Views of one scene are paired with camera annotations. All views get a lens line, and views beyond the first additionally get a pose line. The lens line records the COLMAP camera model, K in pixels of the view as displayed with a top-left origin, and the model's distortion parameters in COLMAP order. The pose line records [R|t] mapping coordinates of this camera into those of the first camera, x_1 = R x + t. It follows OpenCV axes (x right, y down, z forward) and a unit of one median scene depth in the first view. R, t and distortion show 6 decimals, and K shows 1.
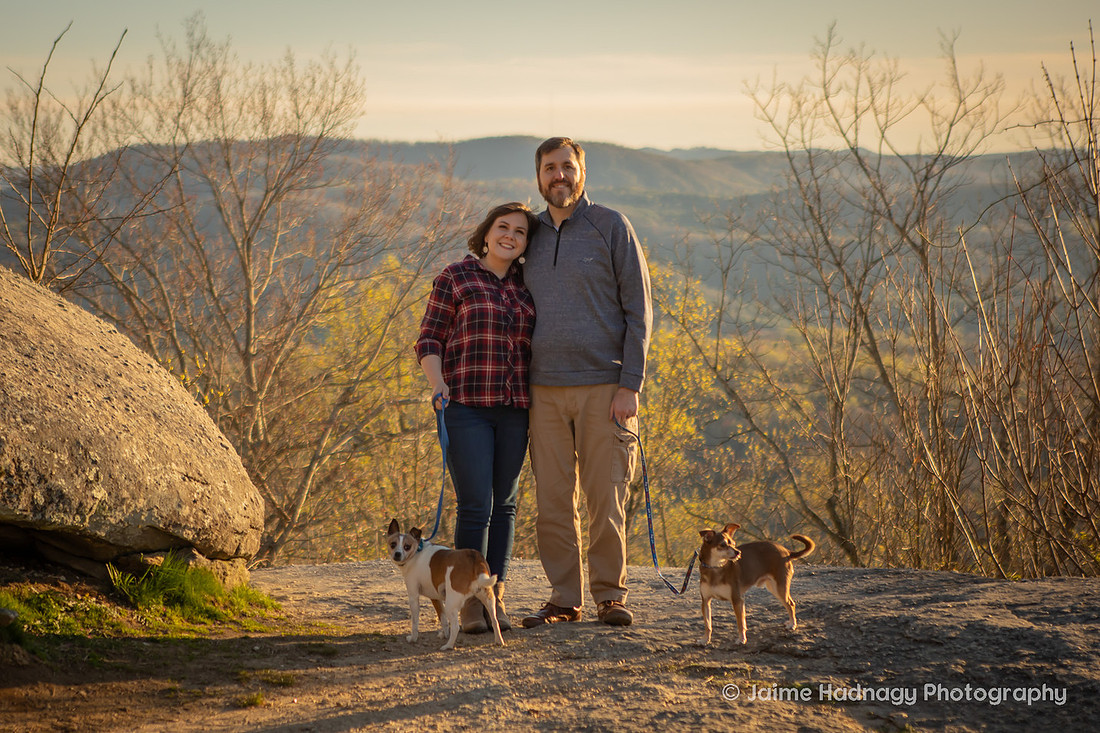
lens RADIAL K [[2154.6, 0, 531.2], [0, 2154.6, 360.7], [0, 0, 1]] dist [0.137630, 0.000000]
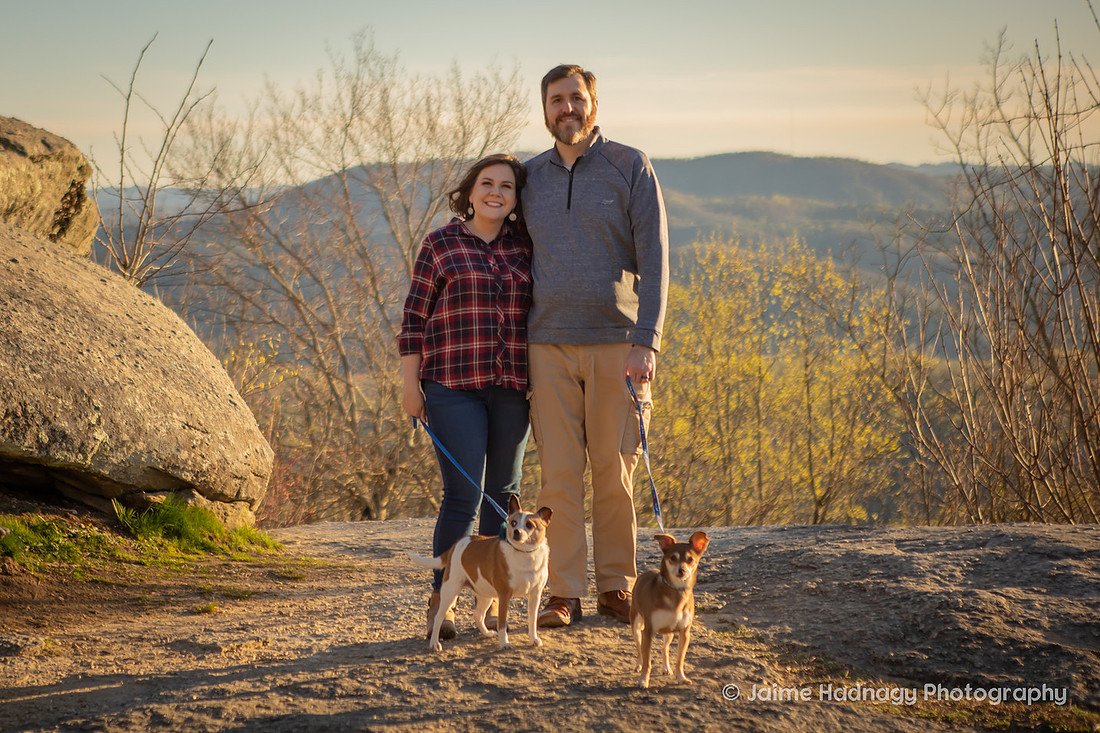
lens RADIAL K [[2254.3, 0, 555.1], [0, 2254.3, 298.1], [0, 0, 1]] dist [0.172688, 0.000000]
pose [[0.994388, 0.000157, -0.105791, 0.132623], [-0.004427, 0.999185, -0.040133, 0.028151], [0.105698, 0.040376, 0.993578, -0.137684]]
